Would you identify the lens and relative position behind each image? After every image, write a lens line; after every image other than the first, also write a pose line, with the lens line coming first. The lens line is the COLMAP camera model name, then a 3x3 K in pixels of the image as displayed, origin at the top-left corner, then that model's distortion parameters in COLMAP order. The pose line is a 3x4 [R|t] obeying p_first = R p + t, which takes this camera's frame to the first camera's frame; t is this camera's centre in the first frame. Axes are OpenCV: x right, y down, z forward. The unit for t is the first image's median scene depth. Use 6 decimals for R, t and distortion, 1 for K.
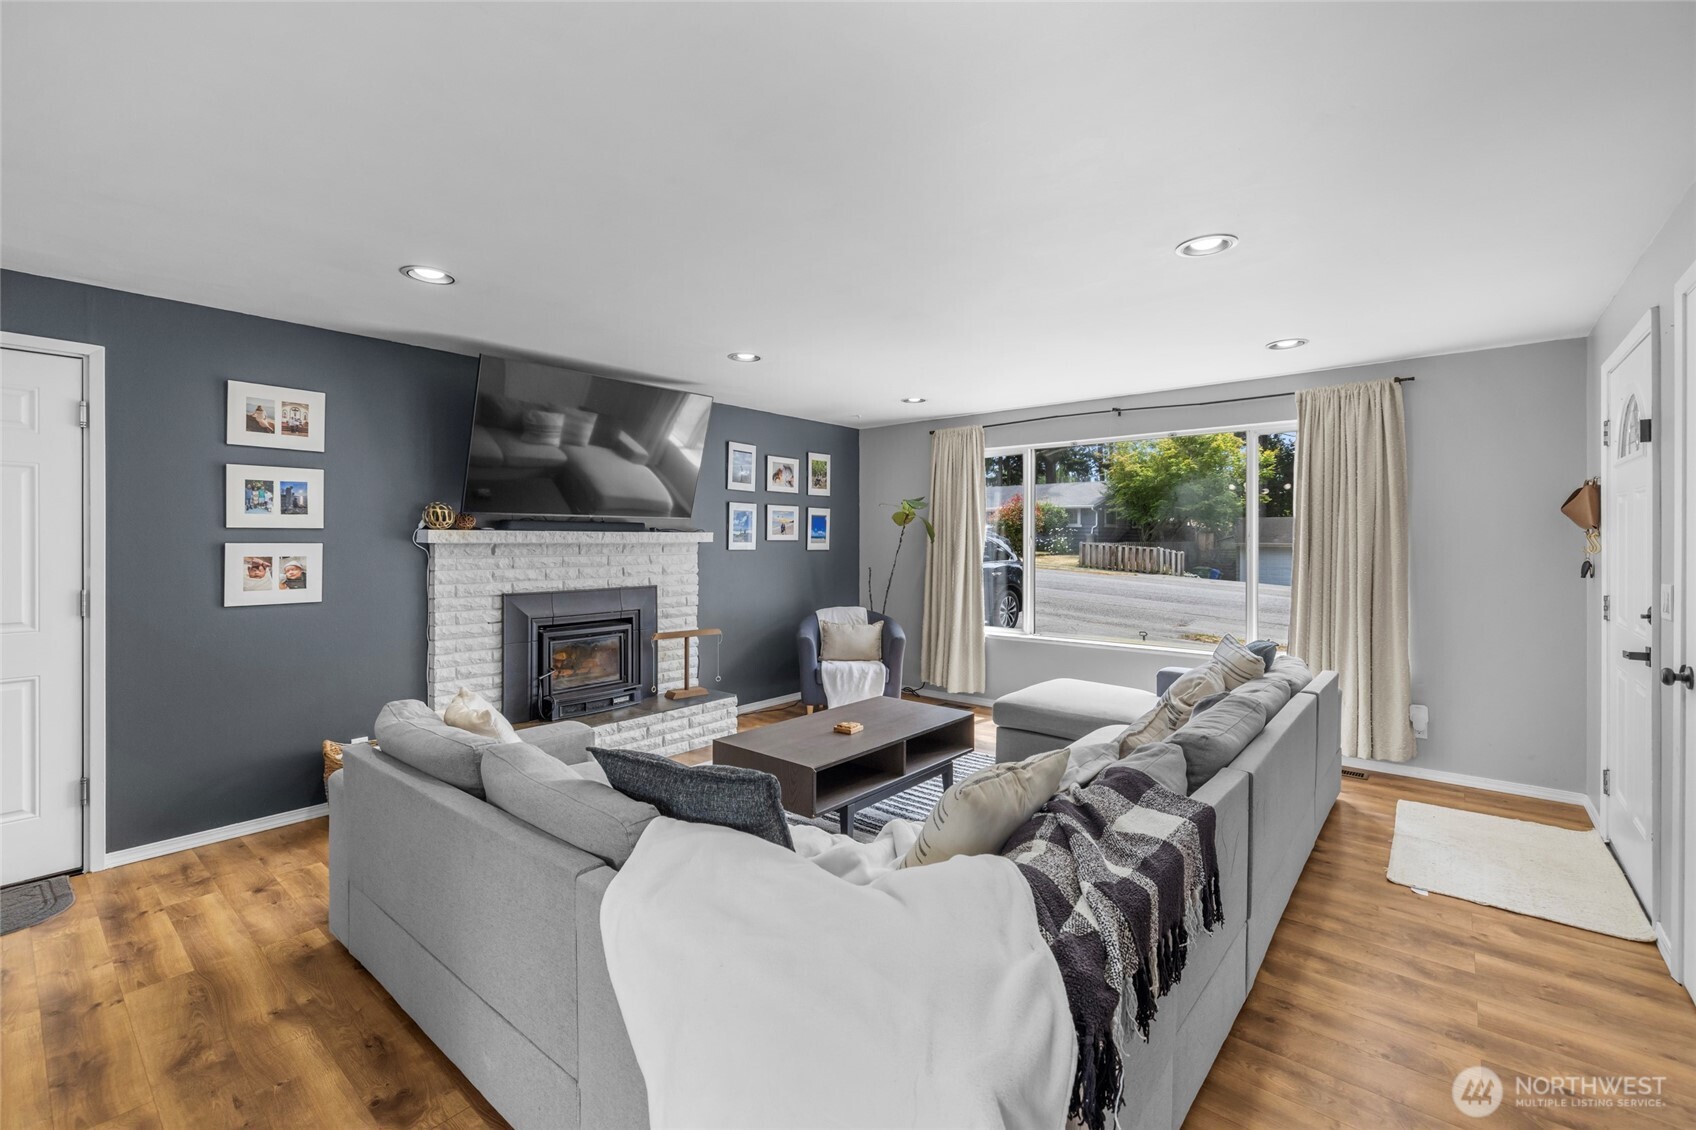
lens RADIAL K [[719.5, 0, 850.5], [0, 719.5, 540.4], [0, 0, 1]] dist [-0.001118, -0.000283]
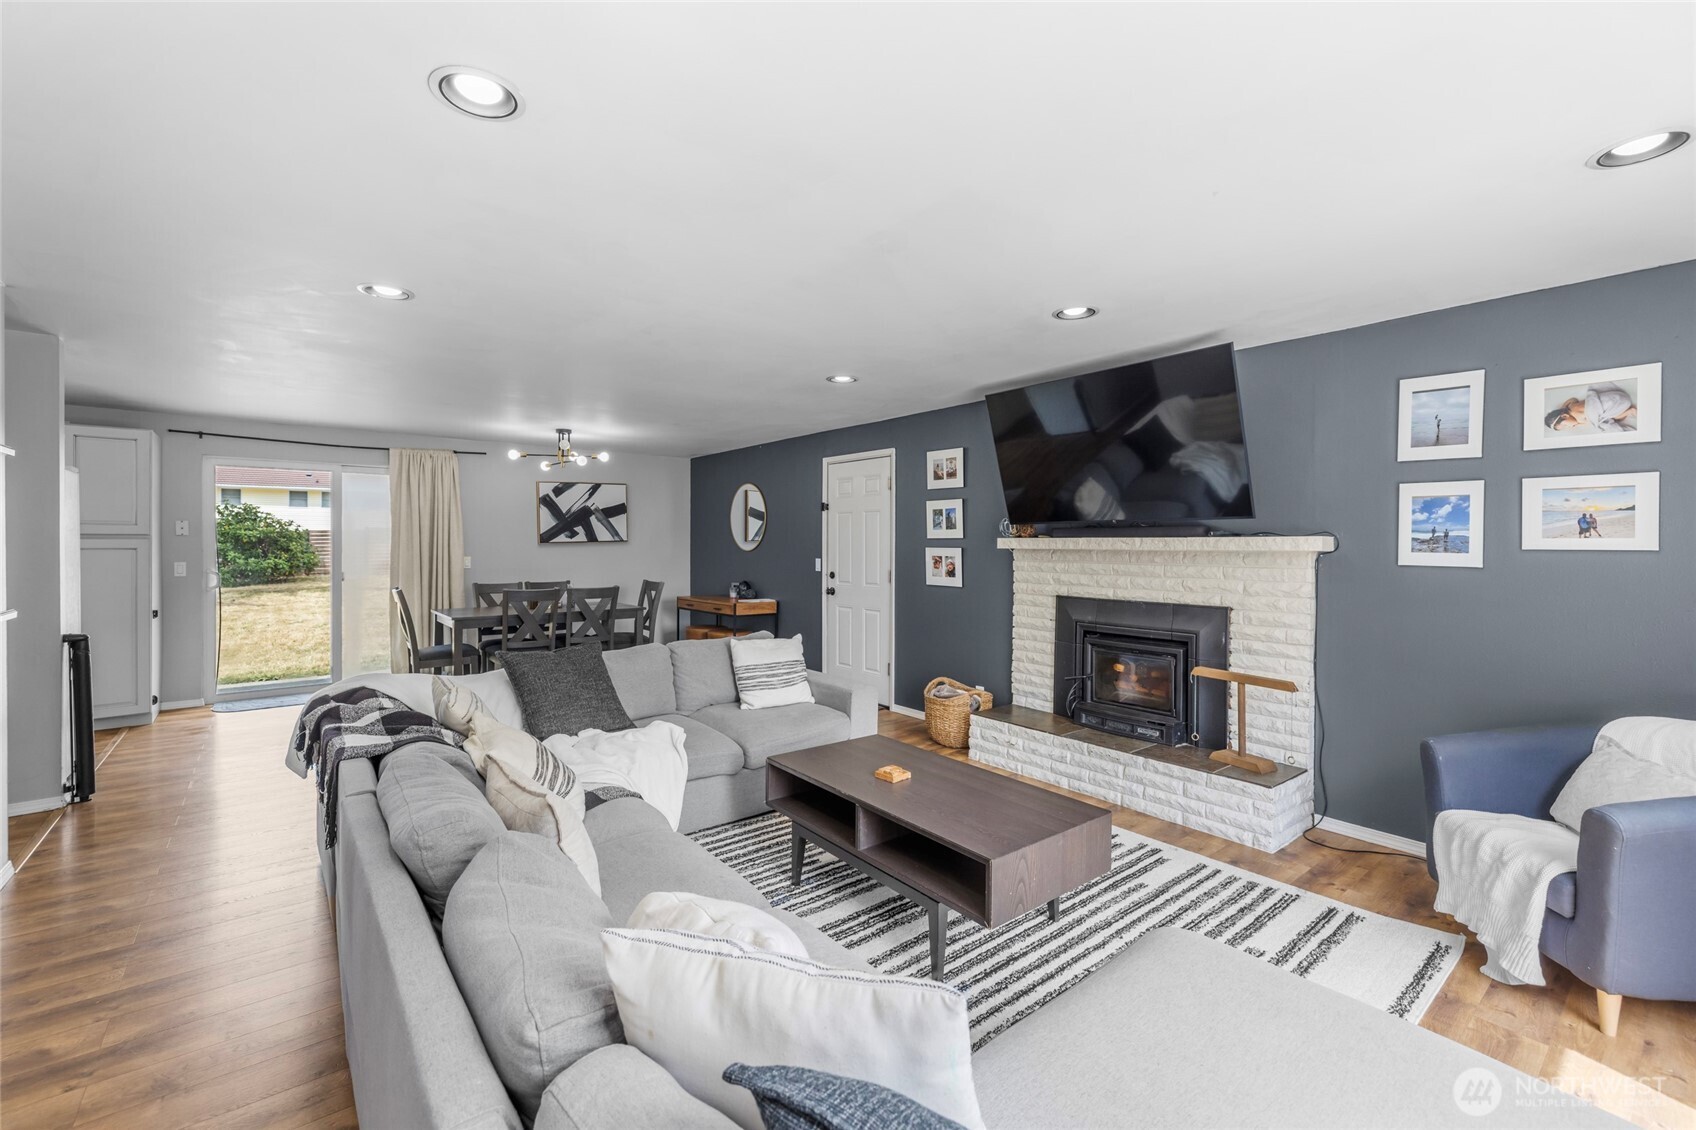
lens RADIAL K [[712.2, 0, 844.6], [0, 712.2, 549.8], [0, 0, 1]] dist [-0.000696, -0.000158]
pose [[-0.200007, 0.005575, -0.979779, 0.610350], [-0.005638, 0.999961, 0.006841, -0.000937], [0.979778, 0.006892, -0.199968, 0.840719]]
